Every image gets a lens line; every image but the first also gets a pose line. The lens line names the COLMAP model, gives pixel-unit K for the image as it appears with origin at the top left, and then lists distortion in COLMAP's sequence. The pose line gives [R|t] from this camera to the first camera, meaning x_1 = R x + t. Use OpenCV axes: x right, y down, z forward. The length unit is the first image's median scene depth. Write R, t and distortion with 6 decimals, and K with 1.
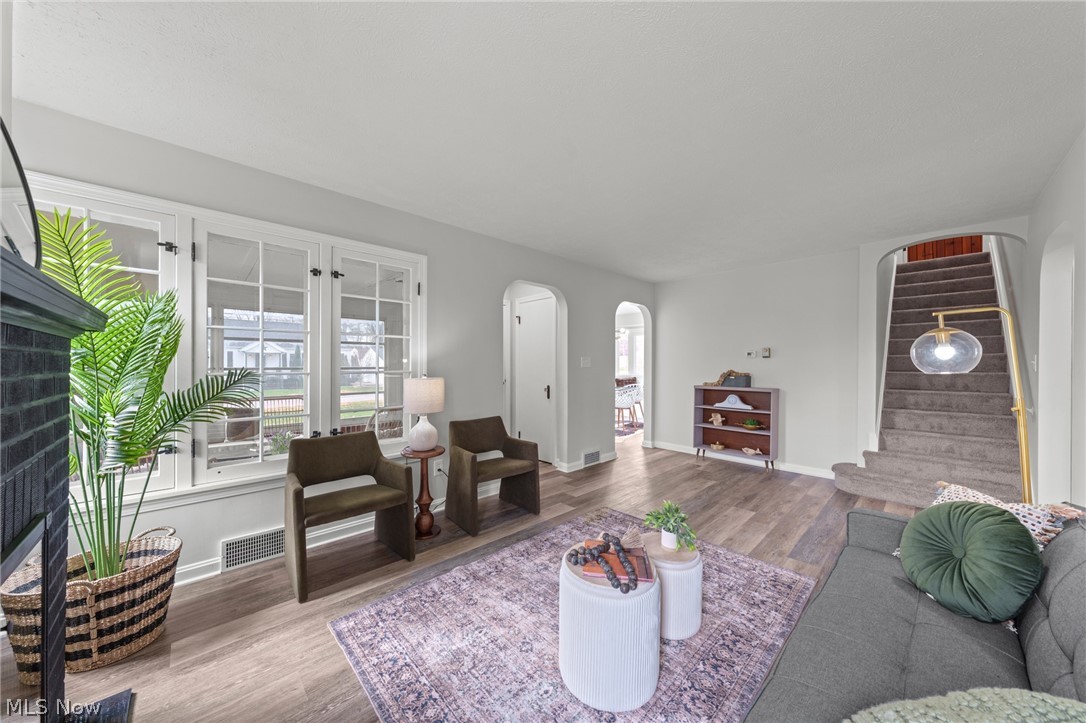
lens RADIAL K [[370.7, 0, 543.2], [0, 370.7, 363.3], [0, 0, 1]] dist [-0.001587, -0.000026]
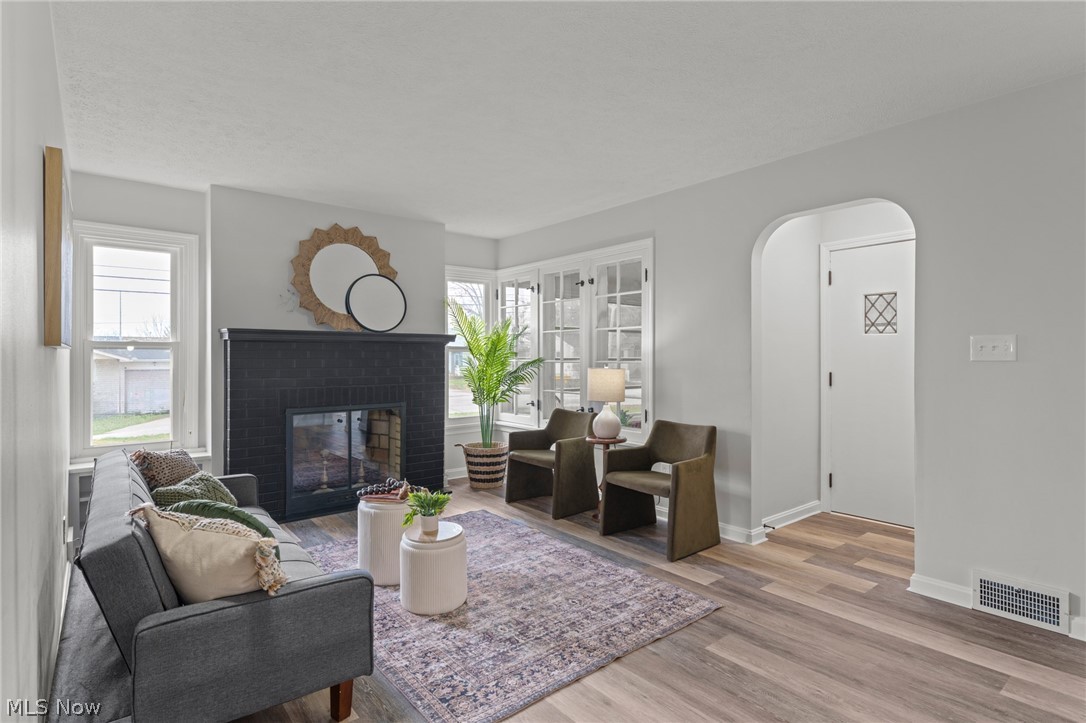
lens RADIAL K [[547.8, 0, 545.9], [0, 547.8, 358.5], [0, 0, 1]] dist [0.004857, -0.000704]
pose [[-0.064891, 0.004191, -0.997884, 0.929252], [0.002526, 0.999989, 0.004036, 0.005229], [0.997889, -0.002259, -0.064901, 0.718965]]
